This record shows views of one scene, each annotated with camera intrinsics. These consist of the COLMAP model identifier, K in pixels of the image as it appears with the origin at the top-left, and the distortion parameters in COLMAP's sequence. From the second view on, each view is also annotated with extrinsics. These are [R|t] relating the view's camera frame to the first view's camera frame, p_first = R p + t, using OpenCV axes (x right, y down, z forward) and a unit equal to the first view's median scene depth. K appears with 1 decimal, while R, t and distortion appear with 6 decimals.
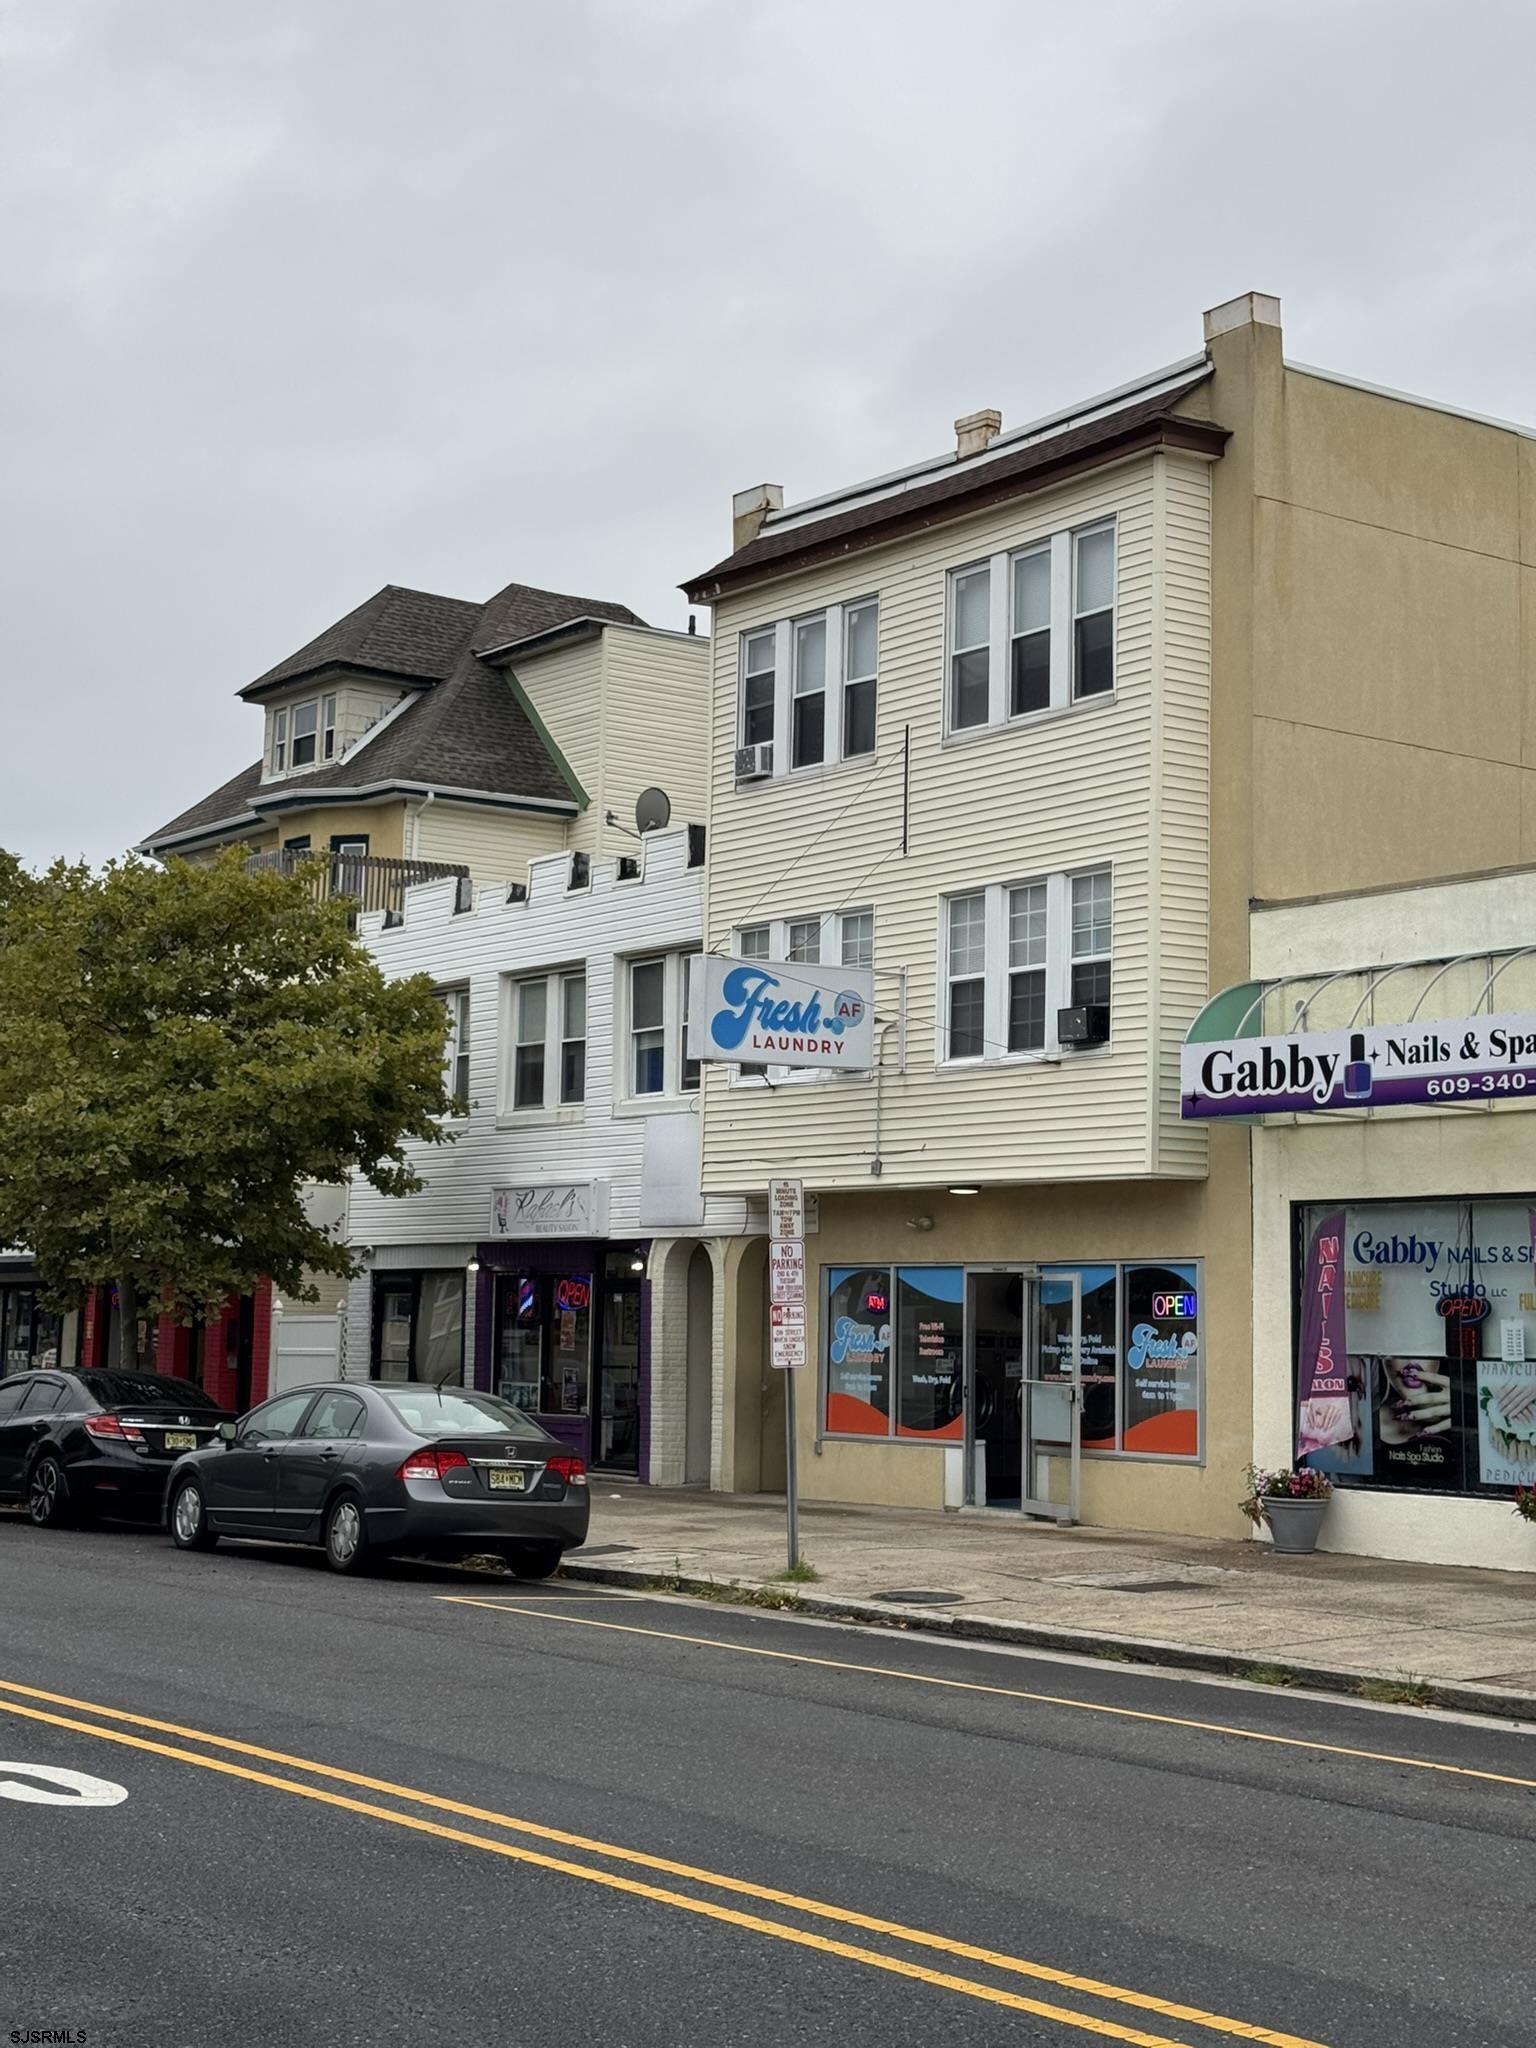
lens RADIAL K [[2851.6, 0, 756.0], [0, 2851.6, 1014.3], [0, 0, 1]] dist [0.098253, -0.062296]
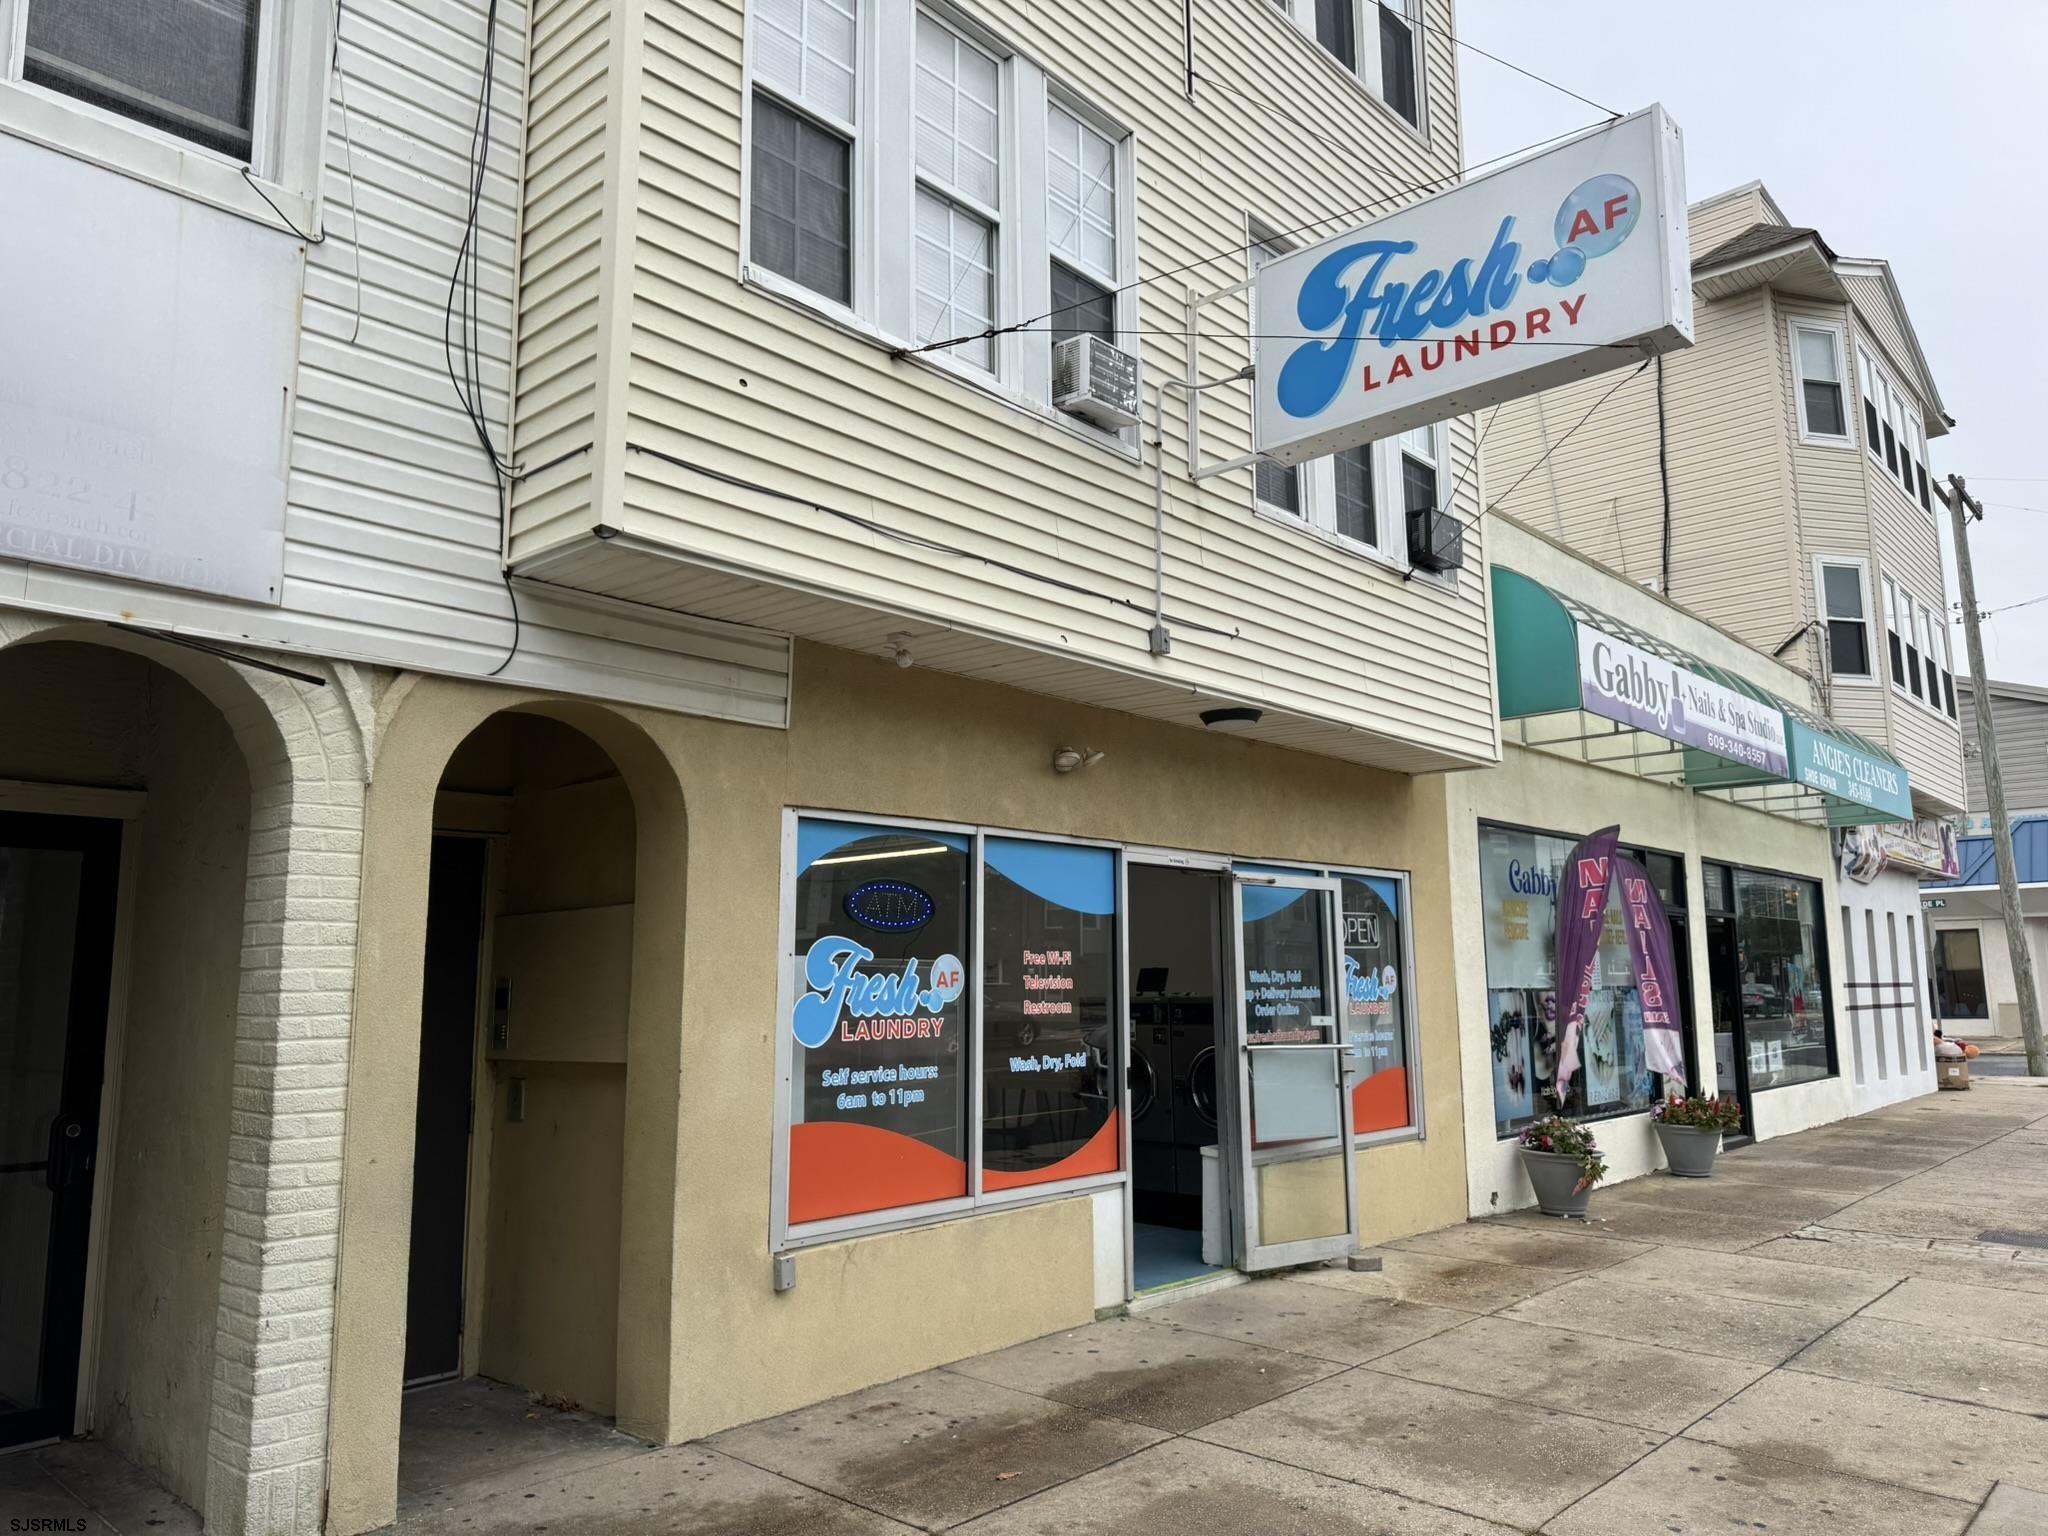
lens RADIAL K [[1426.5, 0, 1011.8], [0, 1426.5, 775.6], [0, 0, 1]] dist [0.116336, -0.178407]
pose [[-0.200790, 0.126870, 0.971384, -0.208588], [-0.103283, 0.983311, -0.149777, 0.126642], [-0.974174, -0.130401, -0.184335, 1.153432]]
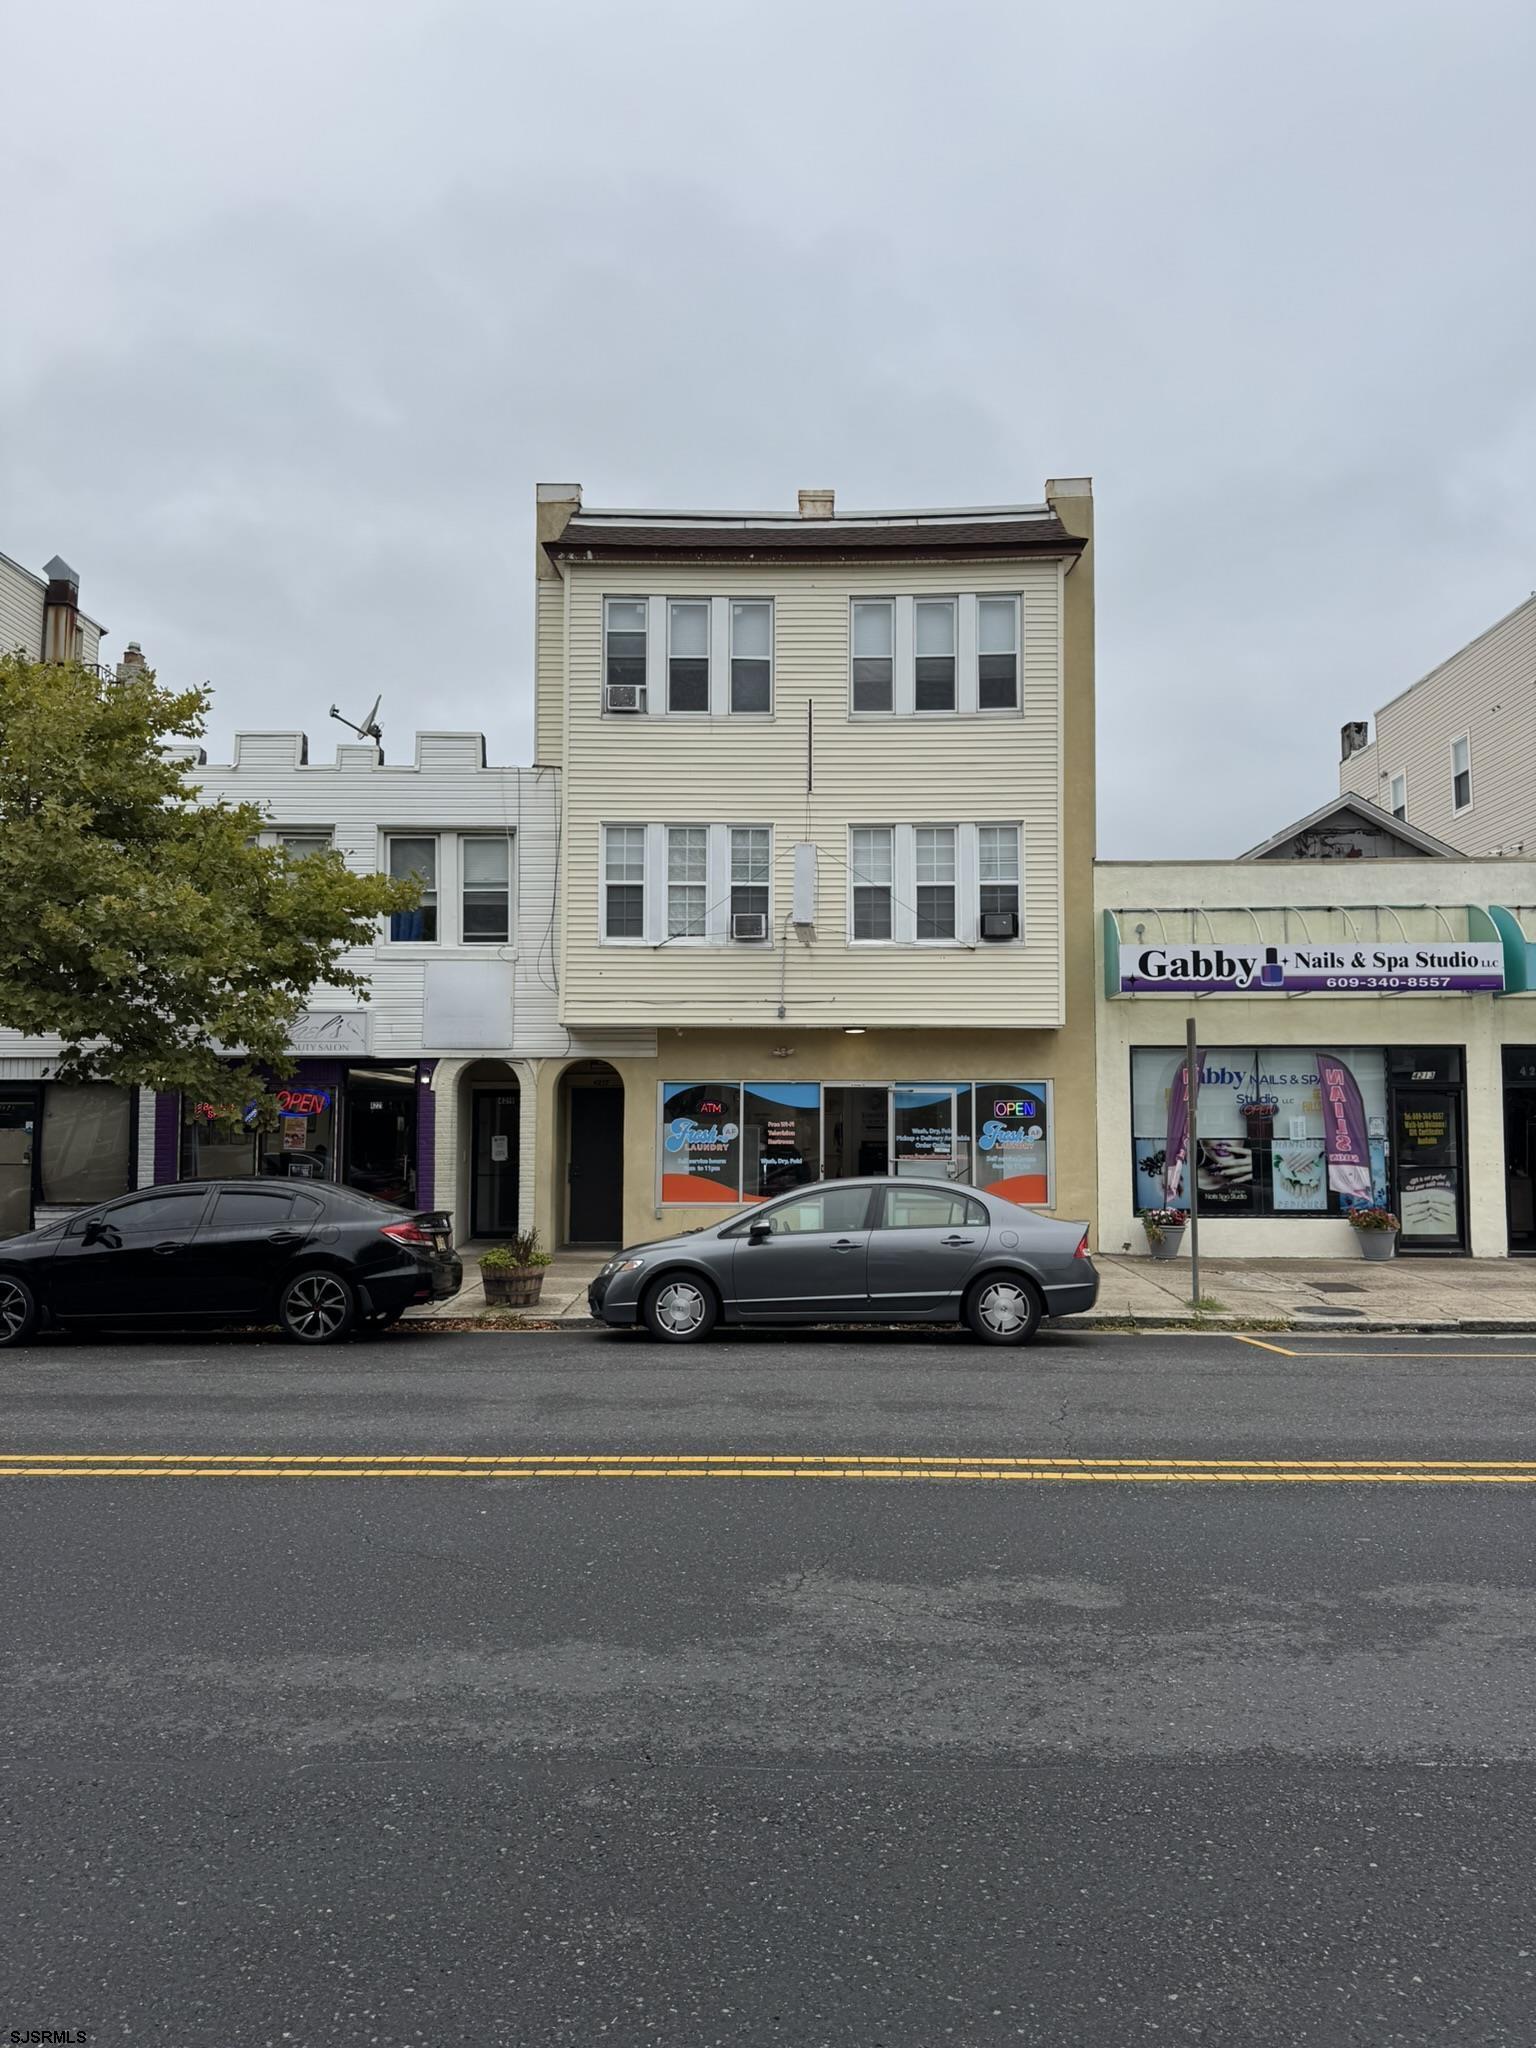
lens RADIAL K [[1426.5, 0, 768.0], [0, 1426.5, 1024.0], [0, 0, 1]] dist [0.112112, -0.167610]
pose [[0.607092, 0.043027, 0.793466, -0.557567], [-0.077795, 0.996954, 0.005461, 0.060954], [-0.790814, -0.065043, 0.608590, 0.625488]]
